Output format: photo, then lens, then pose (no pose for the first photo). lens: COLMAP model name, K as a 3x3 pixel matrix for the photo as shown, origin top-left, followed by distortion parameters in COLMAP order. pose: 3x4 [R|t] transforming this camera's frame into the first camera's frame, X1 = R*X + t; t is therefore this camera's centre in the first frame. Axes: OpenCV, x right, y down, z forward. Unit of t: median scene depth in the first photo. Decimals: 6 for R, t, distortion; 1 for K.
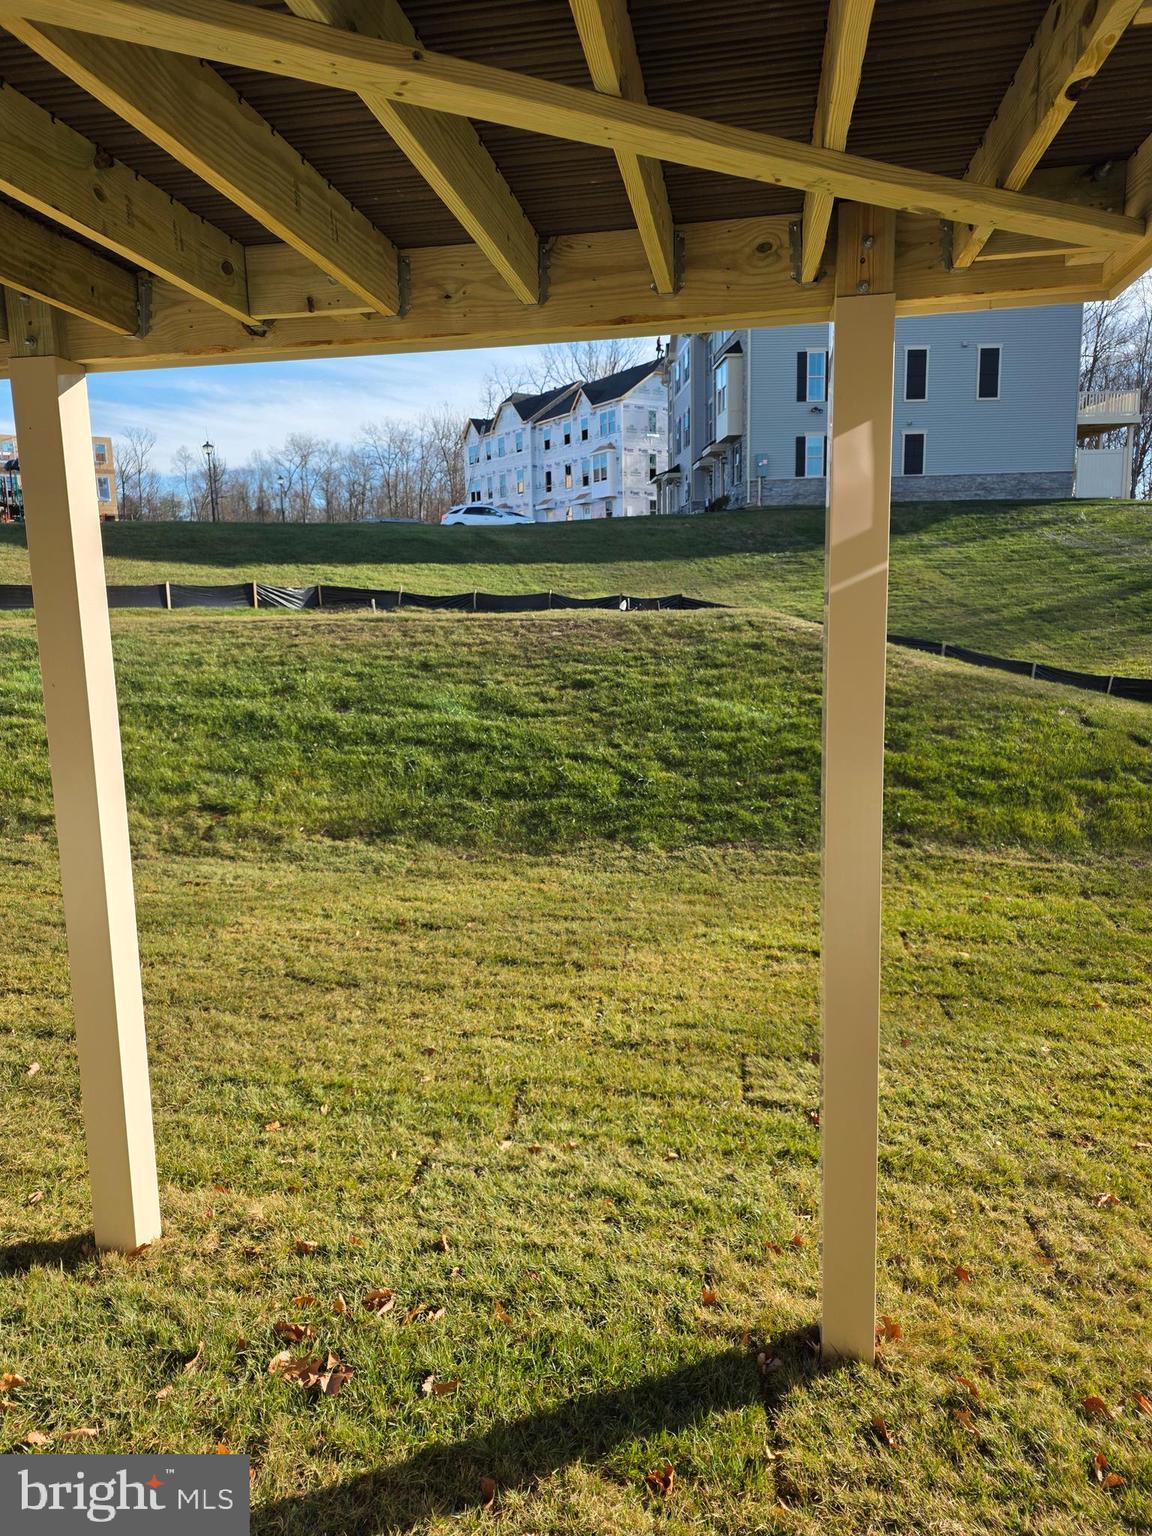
lens RADIAL K [[1035.0, 0, 560.2], [0, 1035.0, 760.7], [0, 0, 1]] dist [0.061738, -0.052632]
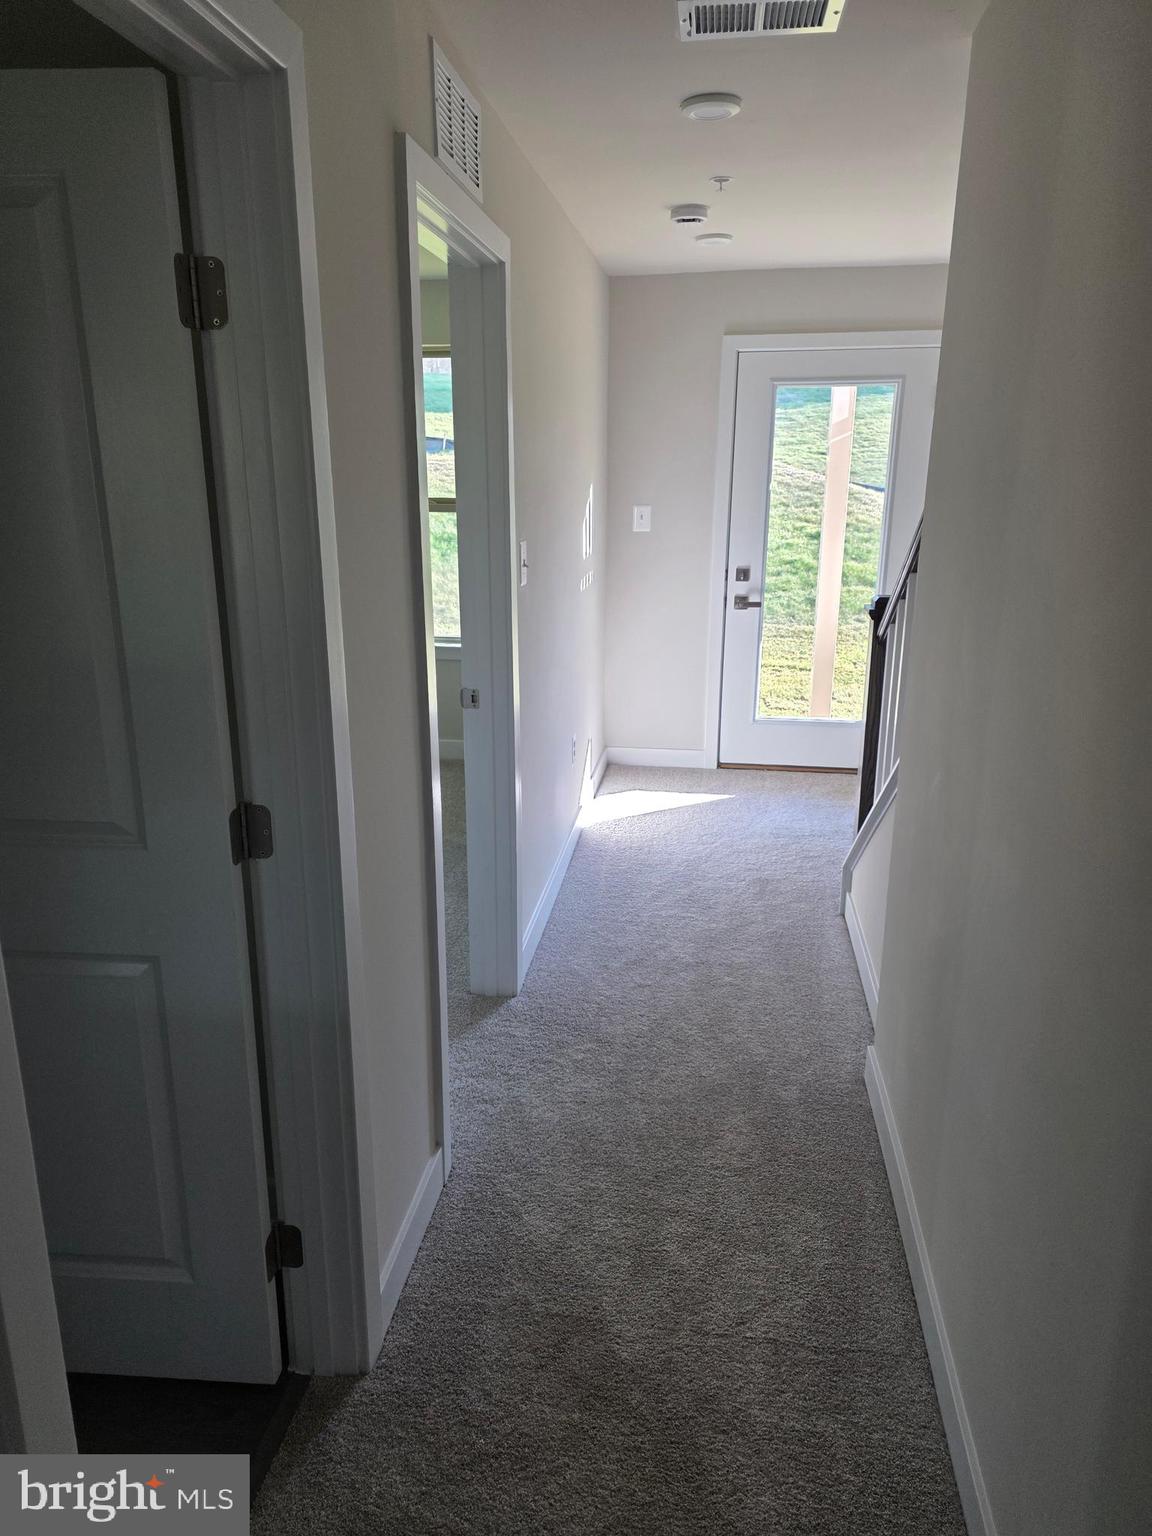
lens RADIAL K [[1035.0, 0, 569.7], [0, 1035.0, 766.7], [0, 0, 1]] dist [0.061738, -0.052632]
pose [[0.999286, 0.010620, 0.036253, -0.118190], [-0.015572, 0.990147, 0.139161, 0.073245], [-0.034418, -0.139626, 0.989606, -0.420283]]
